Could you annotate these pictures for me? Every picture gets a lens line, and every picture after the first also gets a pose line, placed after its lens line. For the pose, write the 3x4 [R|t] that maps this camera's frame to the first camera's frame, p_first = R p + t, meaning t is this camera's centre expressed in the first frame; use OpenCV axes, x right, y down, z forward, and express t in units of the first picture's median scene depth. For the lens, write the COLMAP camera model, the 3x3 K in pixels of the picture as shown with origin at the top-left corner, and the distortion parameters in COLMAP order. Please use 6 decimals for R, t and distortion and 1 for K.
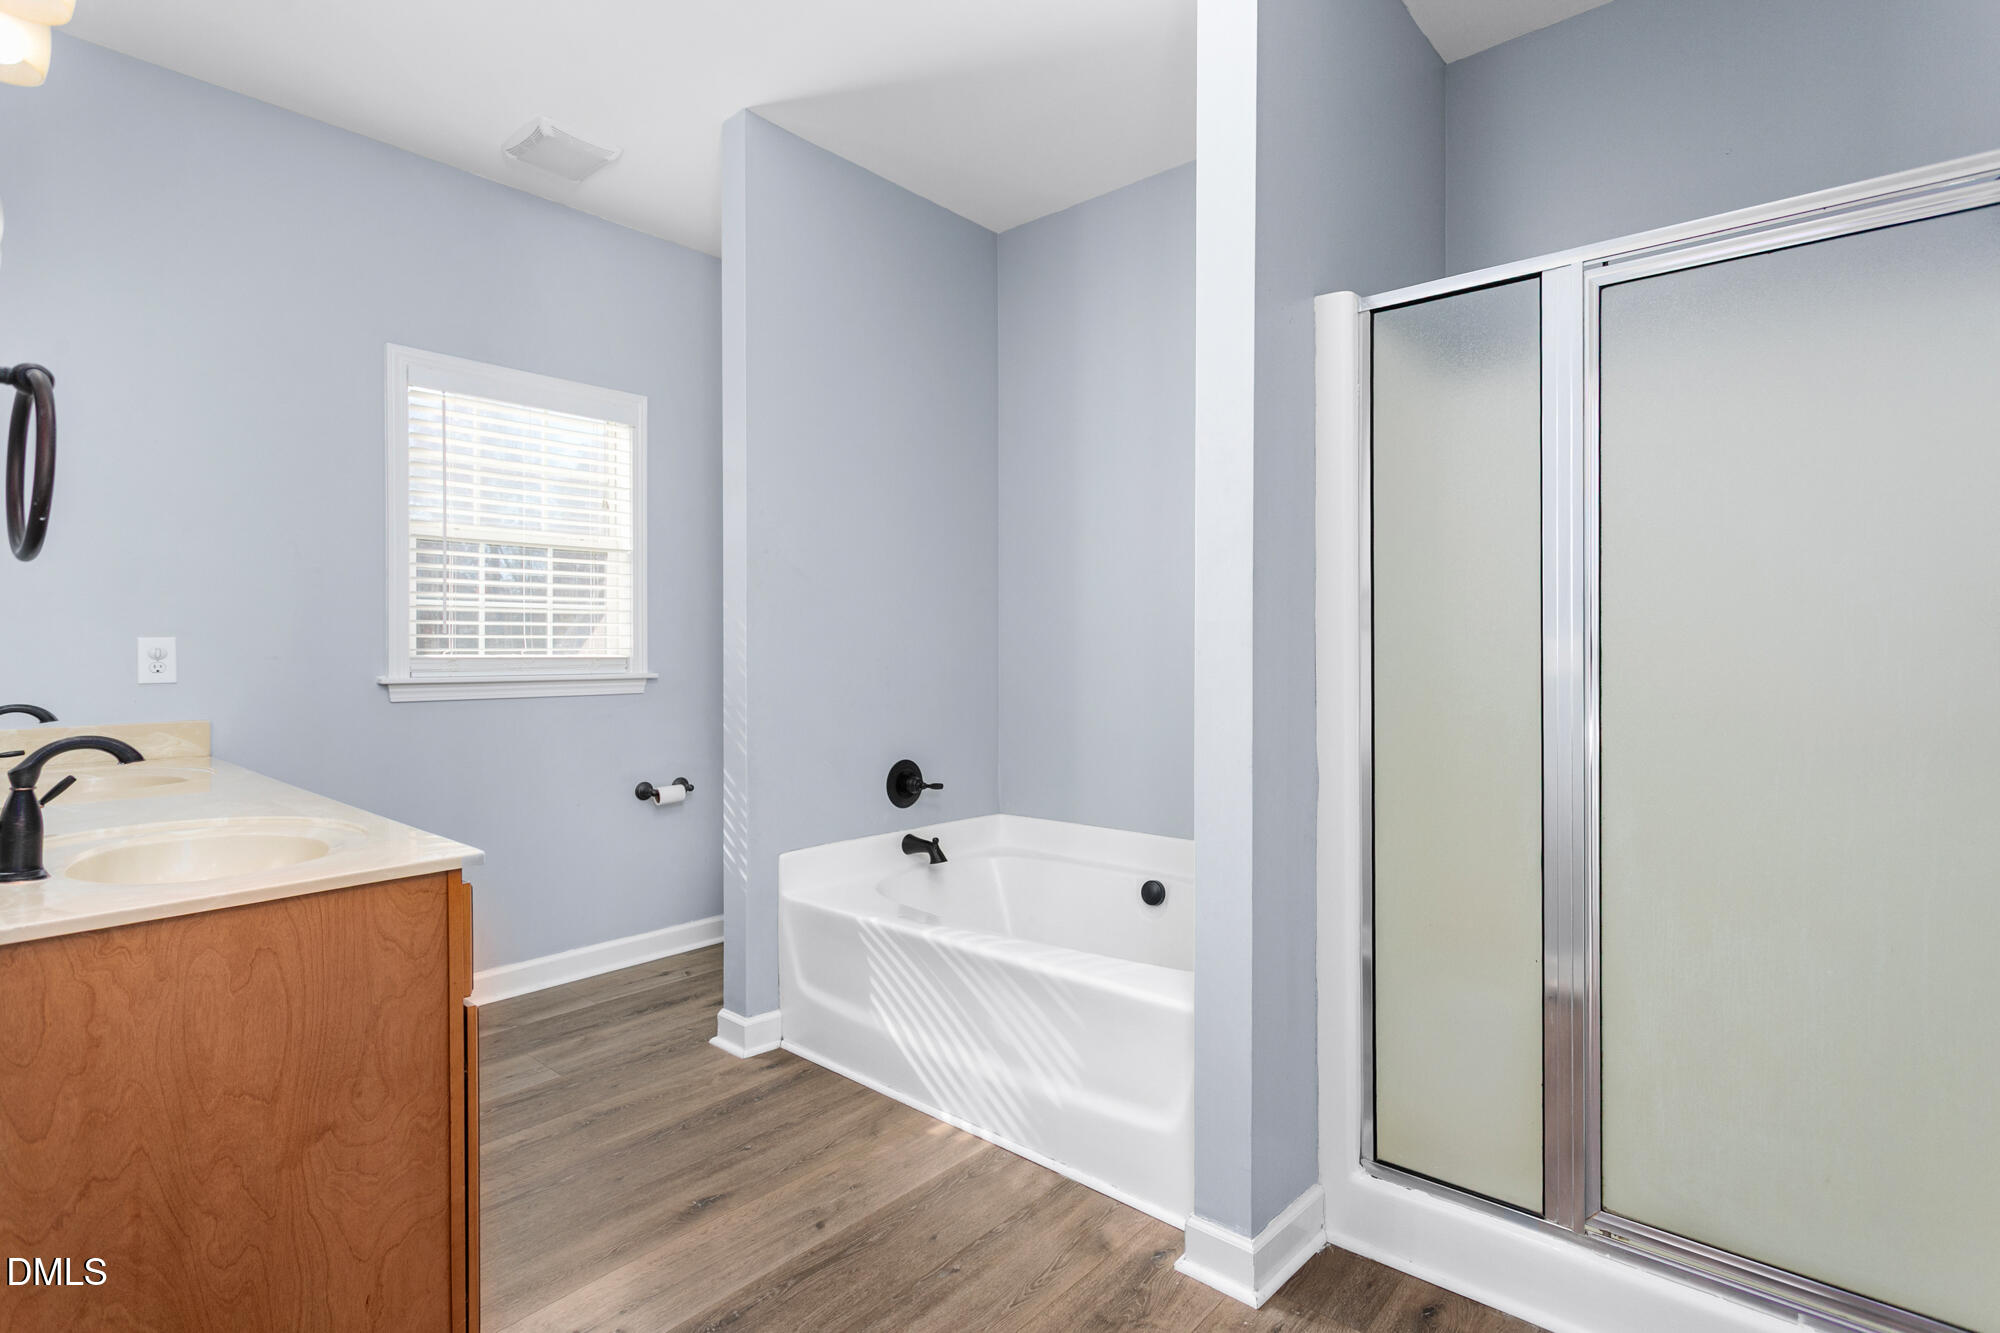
lens RADIAL K [[963.9, 0, 990.2], [0, 963.9, 654.4], [0, 0, 1]] dist [0.002798, 0.001933]
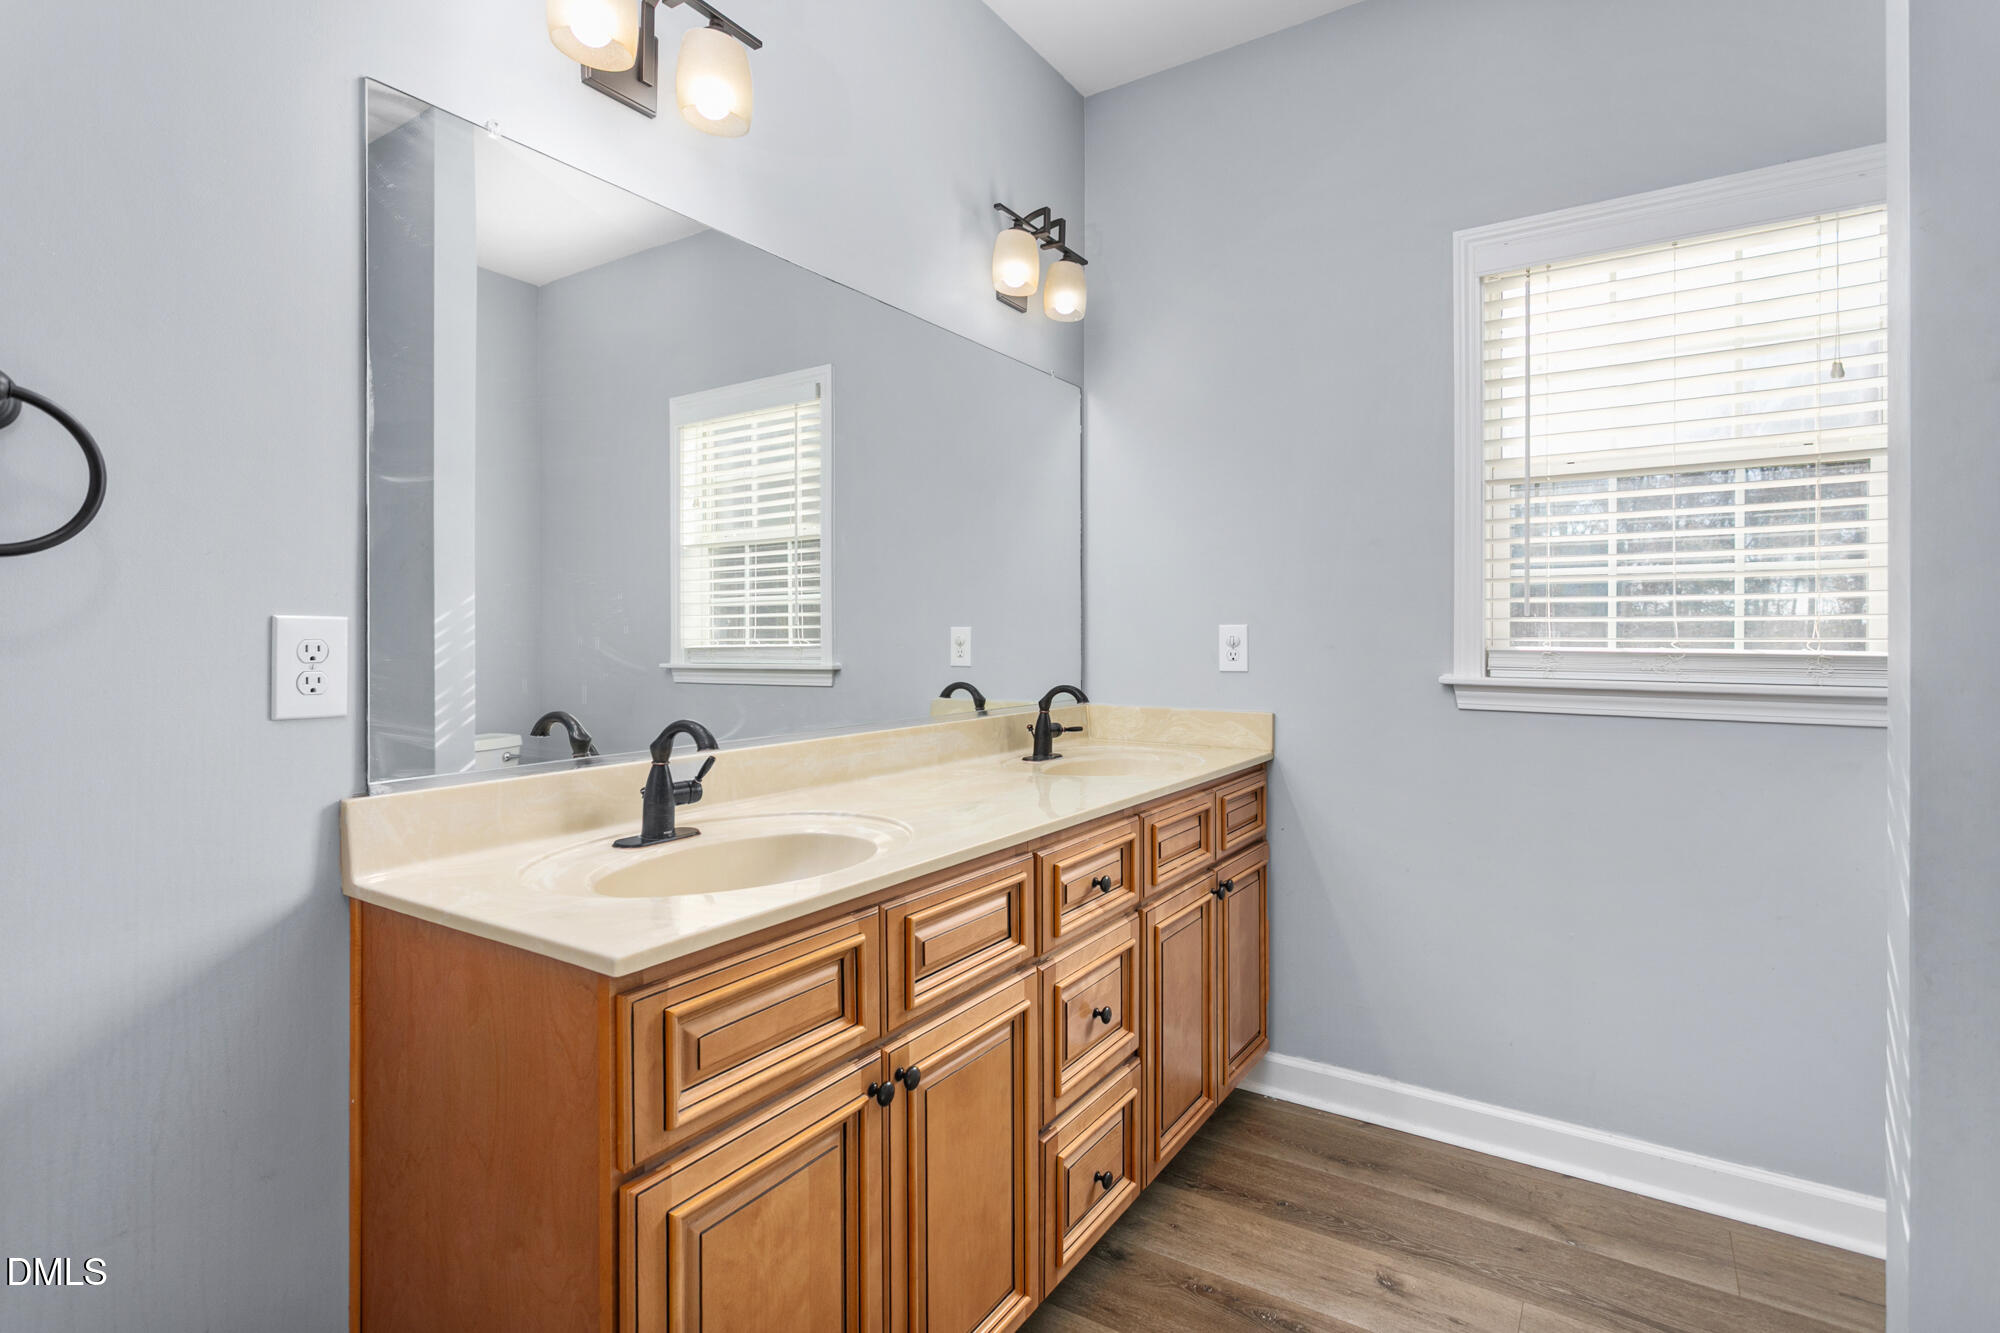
lens RADIAL K [[963.9, 0, 1017.6], [0, 963.9, 635.6], [0, 0, 1]] dist [0.002798, 0.001933]
pose [[0.149001, 0.003726, -0.988830, 0.069245], [-0.008523, 0.999961, 0.002483, -0.006256], [0.988800, 0.008057, 0.149027, 0.534993]]
